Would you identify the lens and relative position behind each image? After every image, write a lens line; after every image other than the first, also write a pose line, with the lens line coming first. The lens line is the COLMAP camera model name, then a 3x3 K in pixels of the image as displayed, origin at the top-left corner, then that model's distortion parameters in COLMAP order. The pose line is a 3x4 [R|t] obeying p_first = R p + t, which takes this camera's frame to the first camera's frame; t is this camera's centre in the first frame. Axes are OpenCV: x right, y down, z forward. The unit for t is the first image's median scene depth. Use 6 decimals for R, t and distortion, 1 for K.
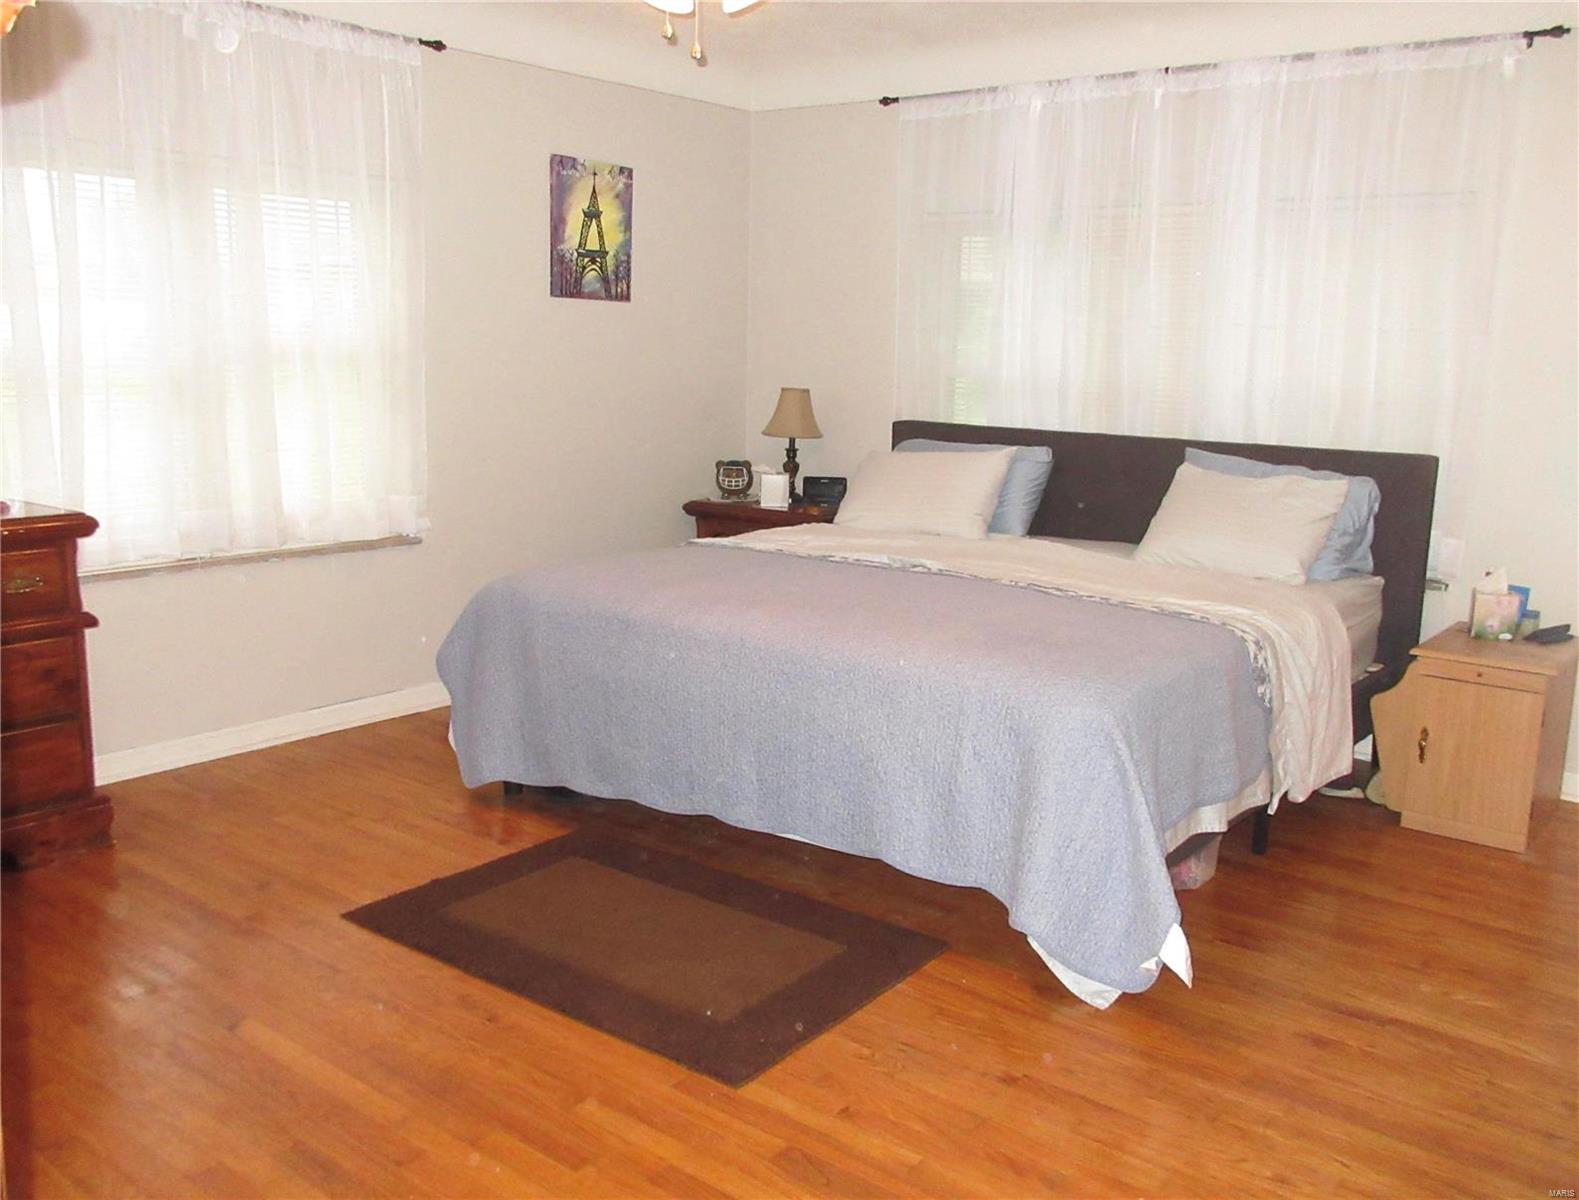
lens RADIAL K [[1340.6, 0, 790.0], [0, 1340.6, 625.9], [0, 0, 1]] dist [0.018349, 0.002184]
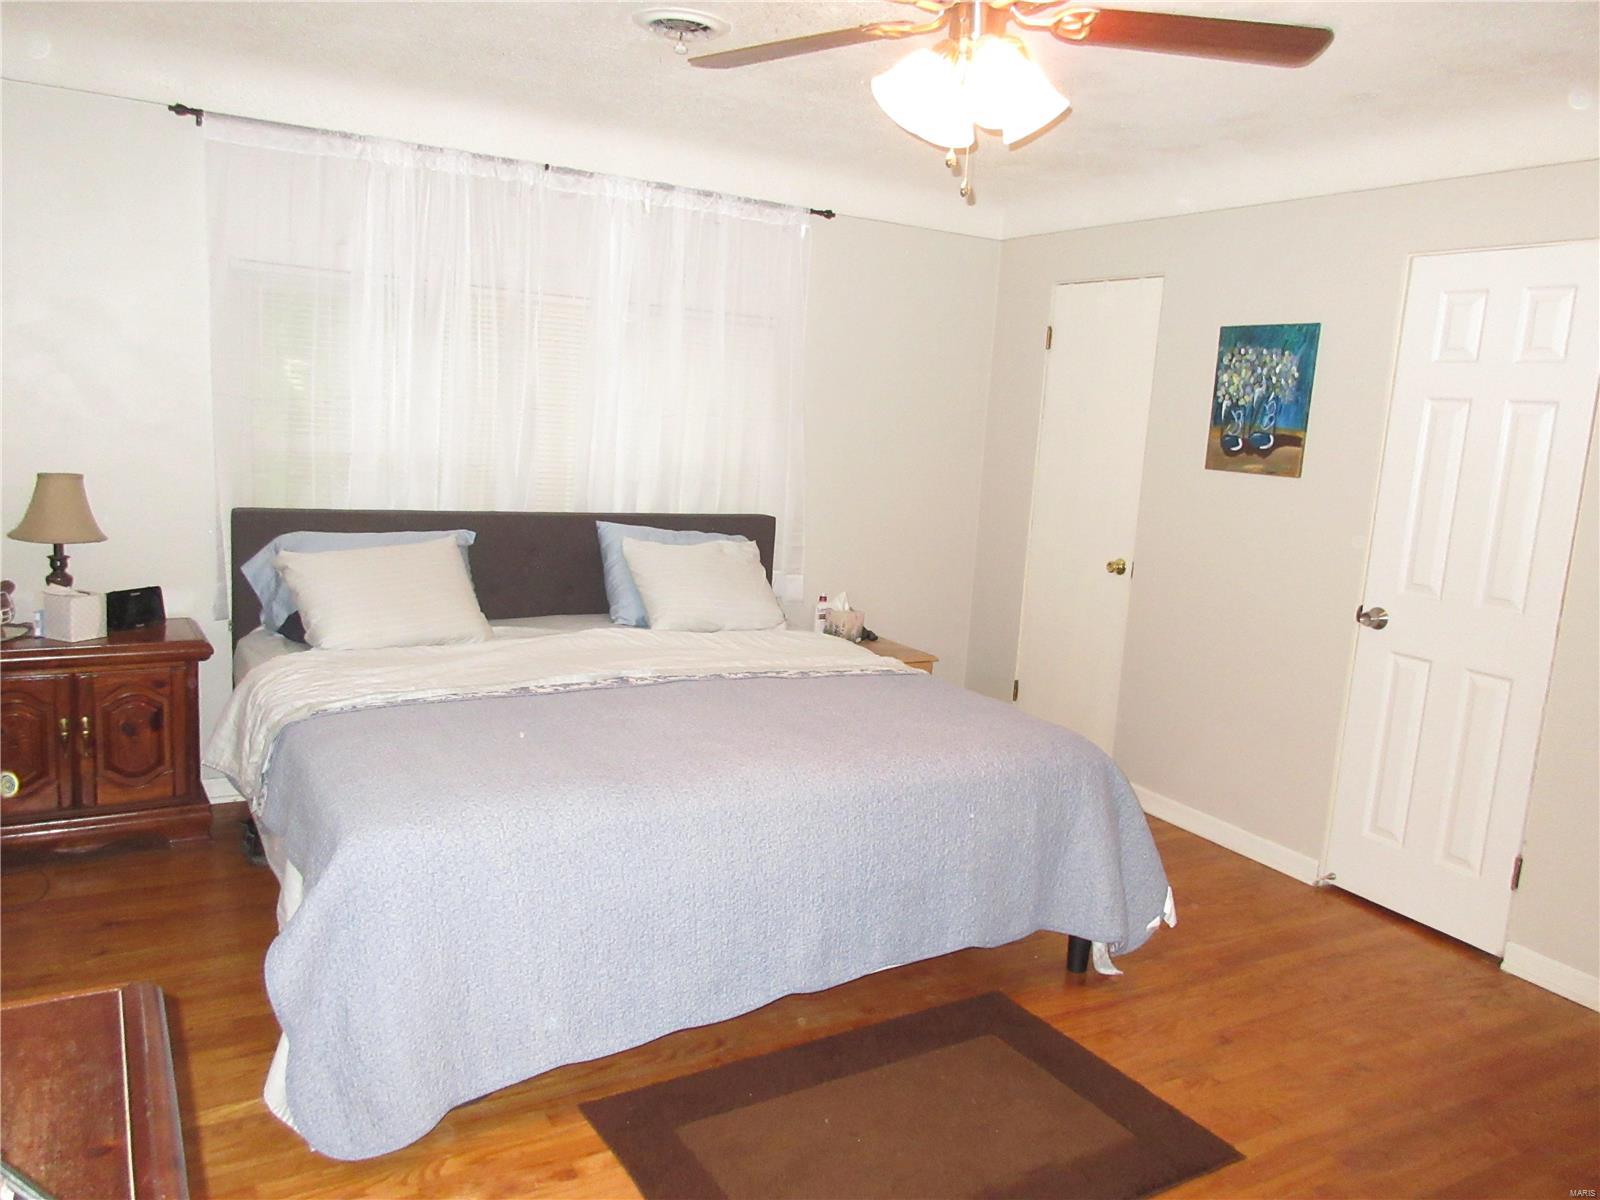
lens RADIAL K [[1215.3, 0, 810.0], [0, 1215.3, 598.0], [0, 0, 1]] dist [0.025591, -0.005311]
pose [[0.382112, -0.142736, 0.913026, -0.593389], [0.145300, 0.984990, 0.093177, -0.149404], [-0.912622, 0.097058, 0.397117, 0.497150]]
